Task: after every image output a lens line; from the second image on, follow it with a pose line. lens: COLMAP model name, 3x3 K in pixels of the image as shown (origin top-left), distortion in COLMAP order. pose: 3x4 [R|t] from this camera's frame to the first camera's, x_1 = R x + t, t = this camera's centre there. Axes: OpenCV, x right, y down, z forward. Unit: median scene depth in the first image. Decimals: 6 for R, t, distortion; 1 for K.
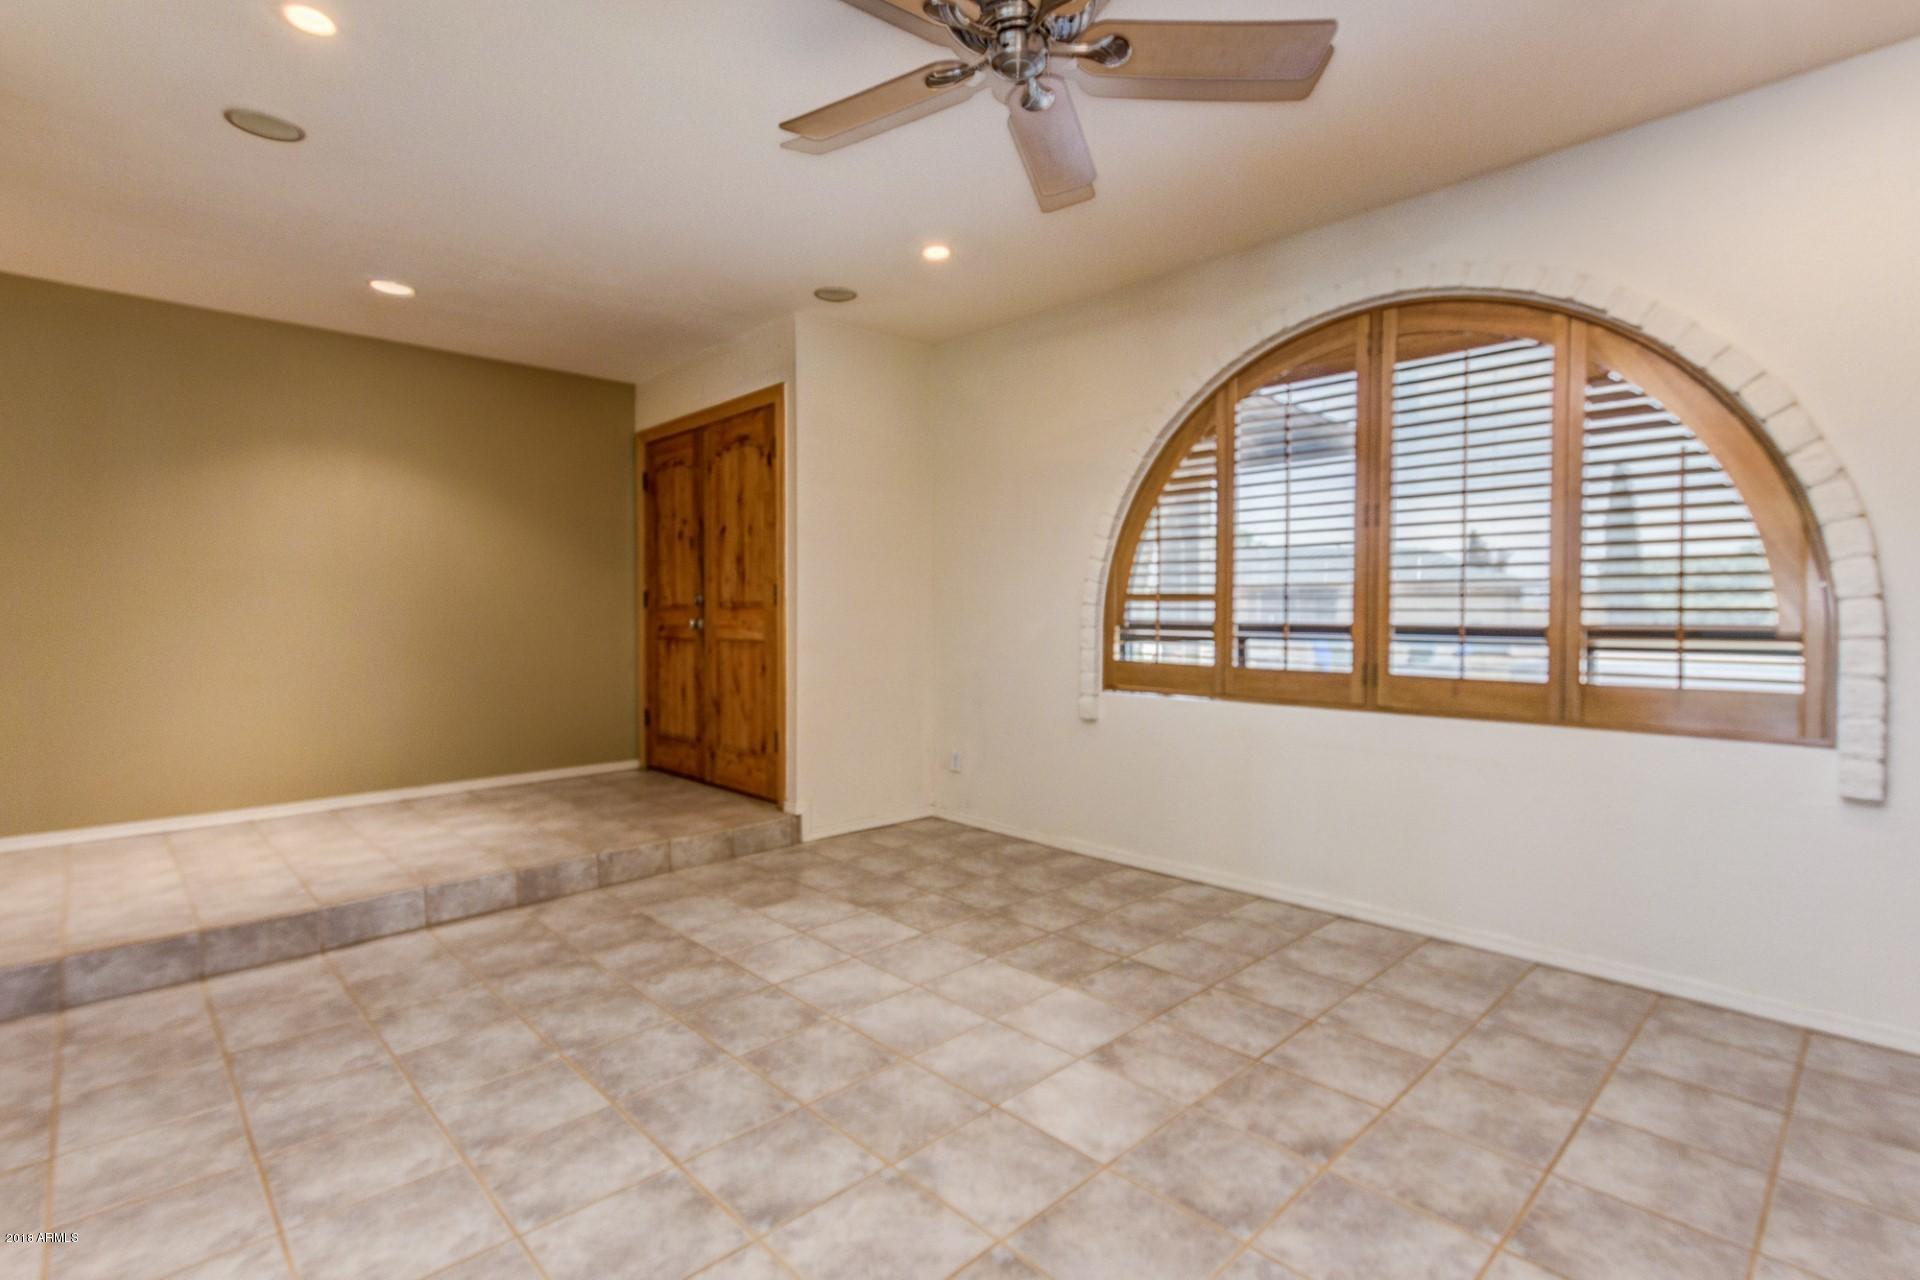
lens RADIAL K [[913.3, 0, 950.0], [0, 913.3, 629.1], [0, 0, 1]] dist [0.003782, 0.000126]
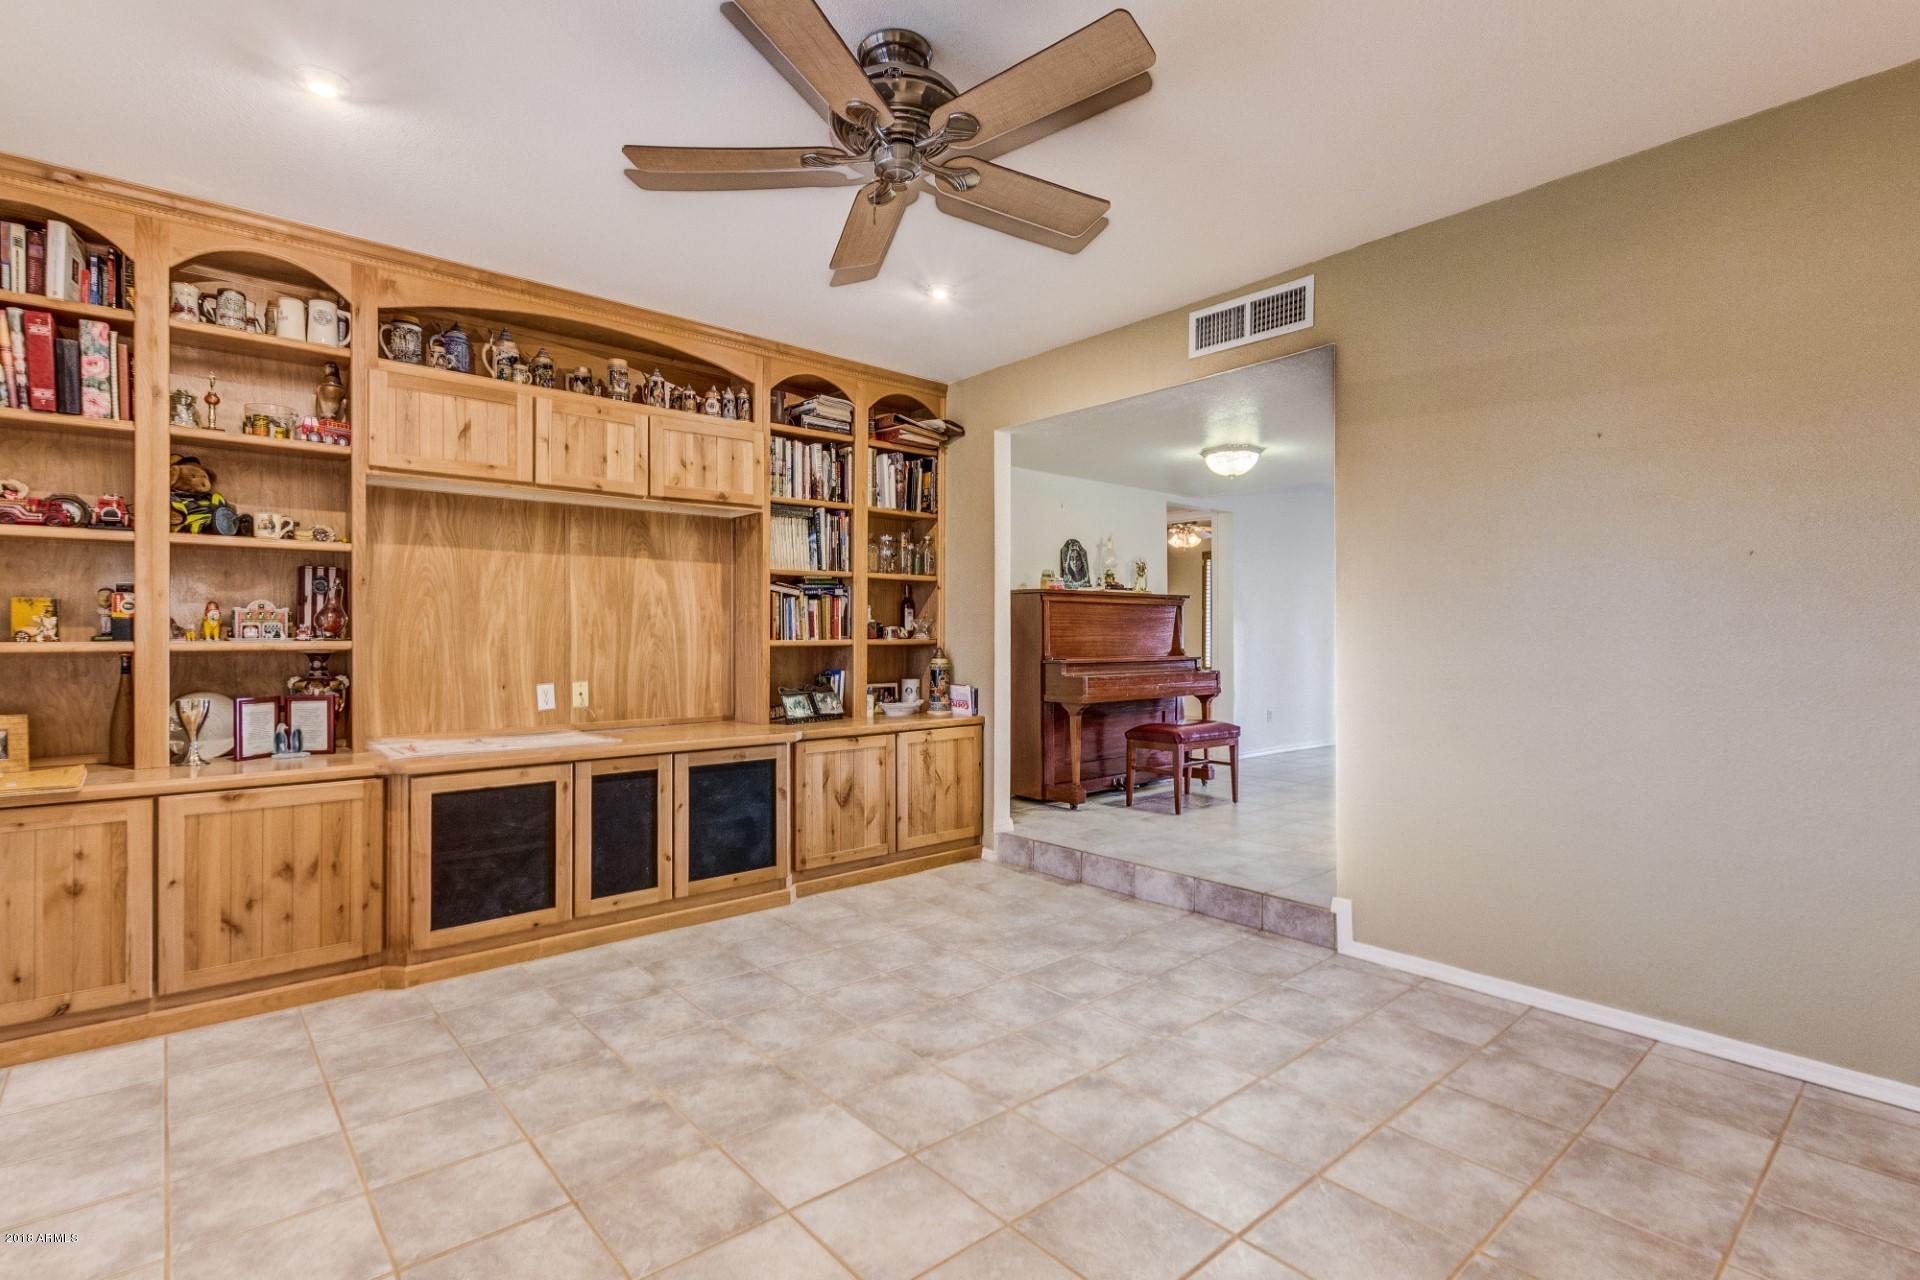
lens RADIAL K [[919.5, 0, 940.5], [0, 919.5, 638.2], [0, 0, 1]] dist [0.002126, -0.000265]
pose [[-0.998261, 0.004234, 0.058790, -0.033390], [0.005350, 0.999808, 0.018850, -0.036958], [-0.058699, 0.019132, -0.998092, 1.543650]]
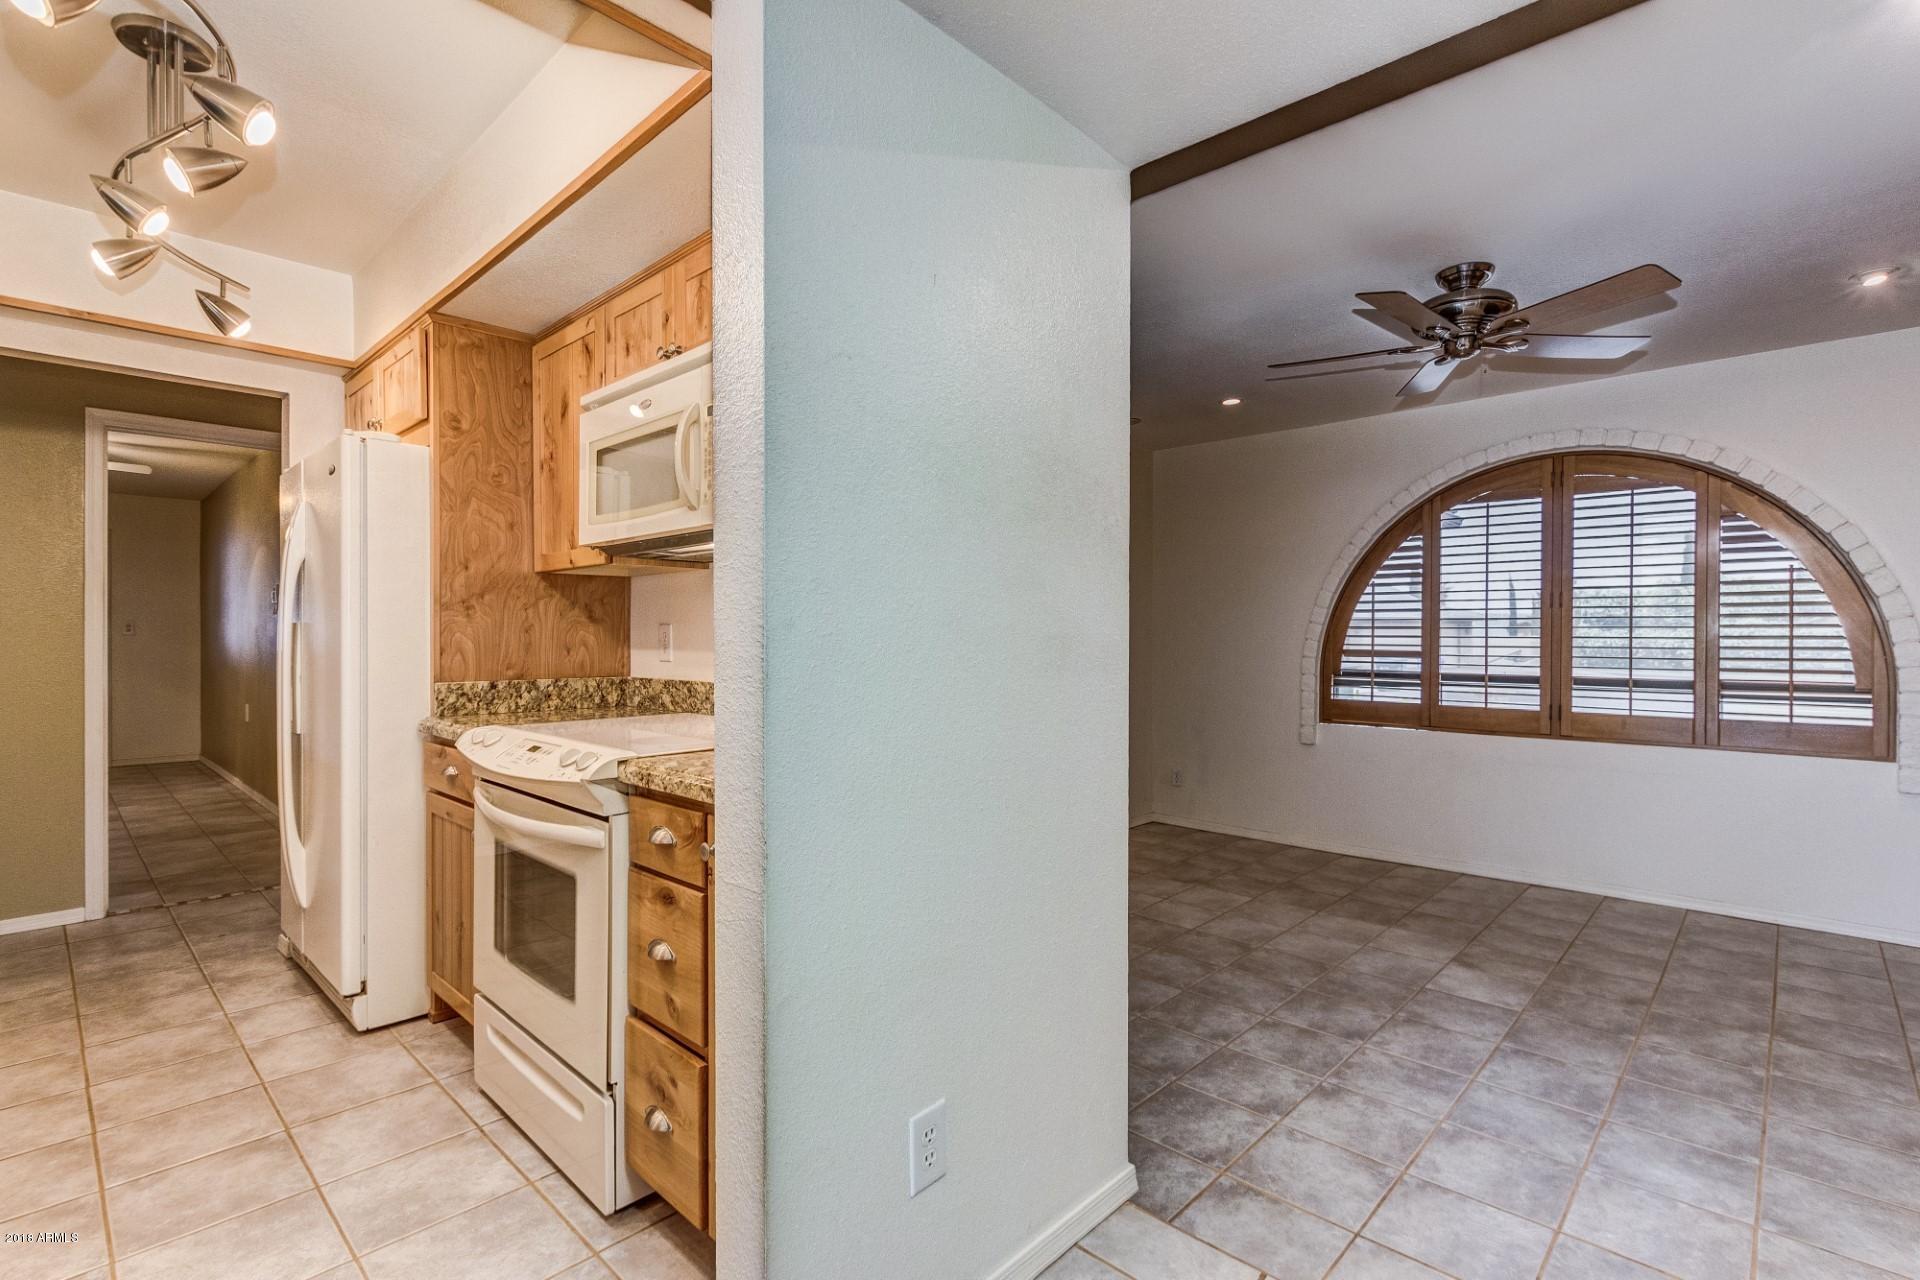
lens RADIAL K [[891.3, 0, 963.3], [0, 891.3, 642.9], [0, 0, 1]] dist [-0.000405, -0.001345]
pose [[0.998446, 0.005085, 0.055502, -0.659997], [-0.004180, 0.999857, -0.016411, -0.038831], [-0.055577, 0.016154, 0.998324, -0.404720]]
